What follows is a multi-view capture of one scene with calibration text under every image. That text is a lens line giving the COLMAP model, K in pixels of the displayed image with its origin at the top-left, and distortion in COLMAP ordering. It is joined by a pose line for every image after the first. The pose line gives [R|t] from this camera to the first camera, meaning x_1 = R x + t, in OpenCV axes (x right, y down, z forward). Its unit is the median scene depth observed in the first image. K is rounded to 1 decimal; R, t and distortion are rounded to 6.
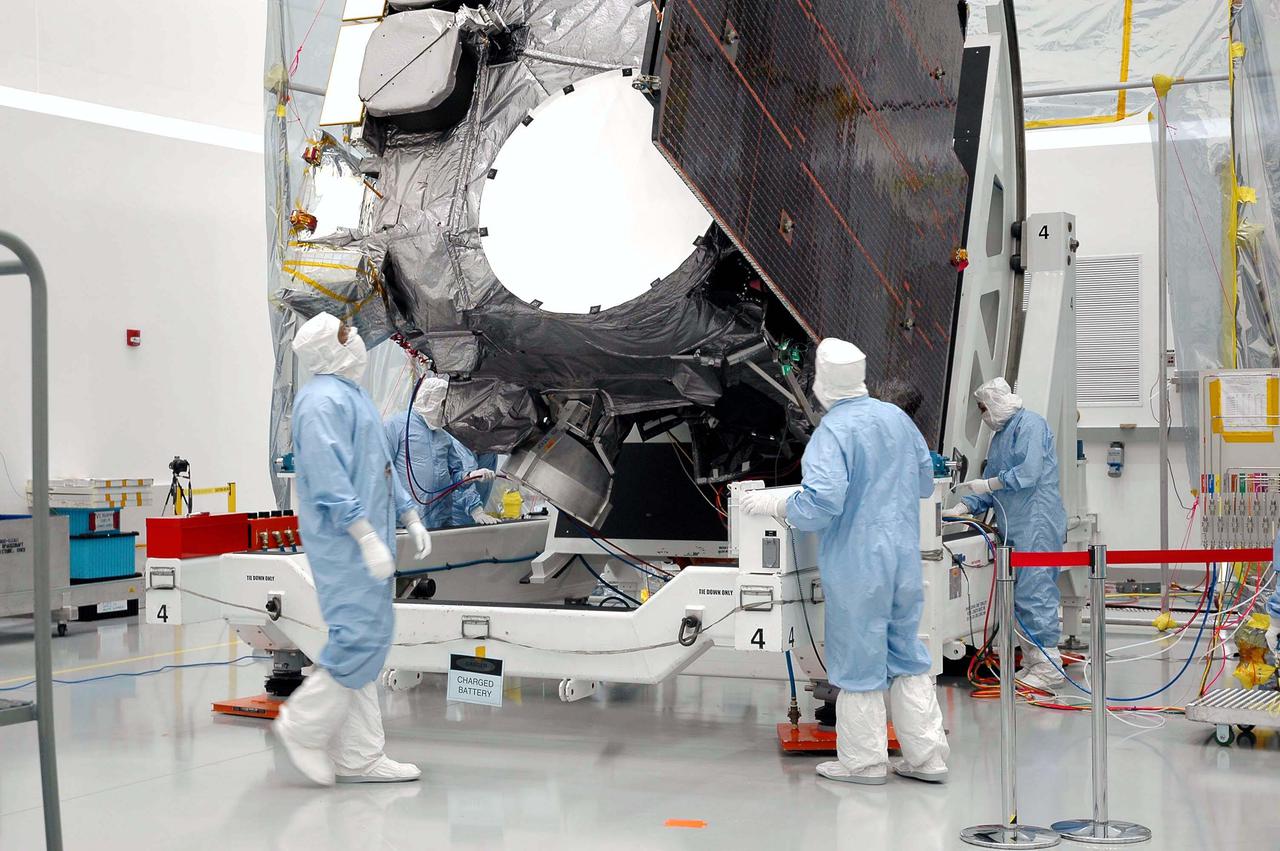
lens RADIAL K [[2038.5, 0, 658.8], [0, 2038.5, 429.7], [0, 0, 1]] dist [0.124903, -0.052198]
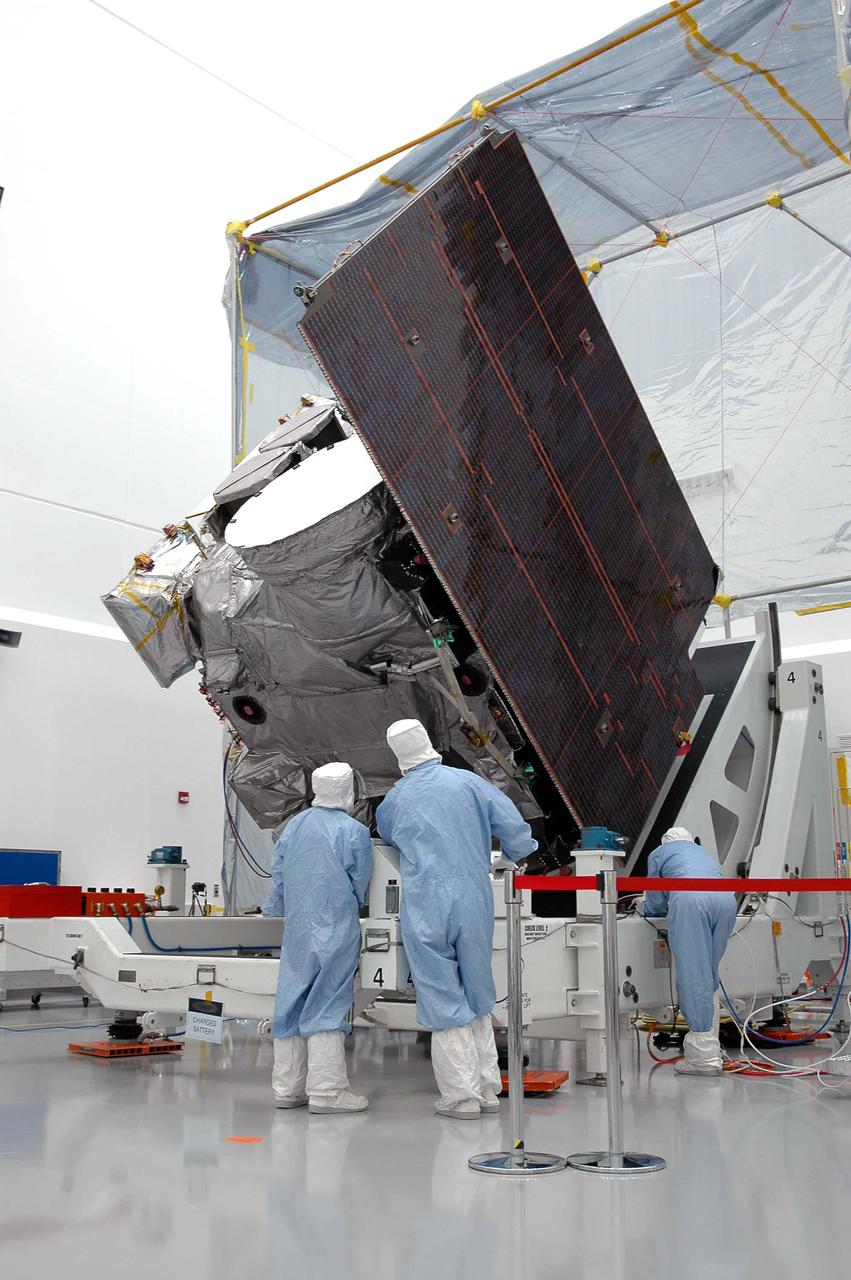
lens RADIAL K [[1353.5, 0, 431.1], [0, 1353.5, 638.8], [0, 0, 1]] dist [-0.090298, 0.314123]
pose [[0.971705, -0.041154, -0.232584, 0.228182], [-0.007353, 0.978956, -0.203941, 0.063927], [0.236082, 0.199881, 0.950954, 0.244680]]
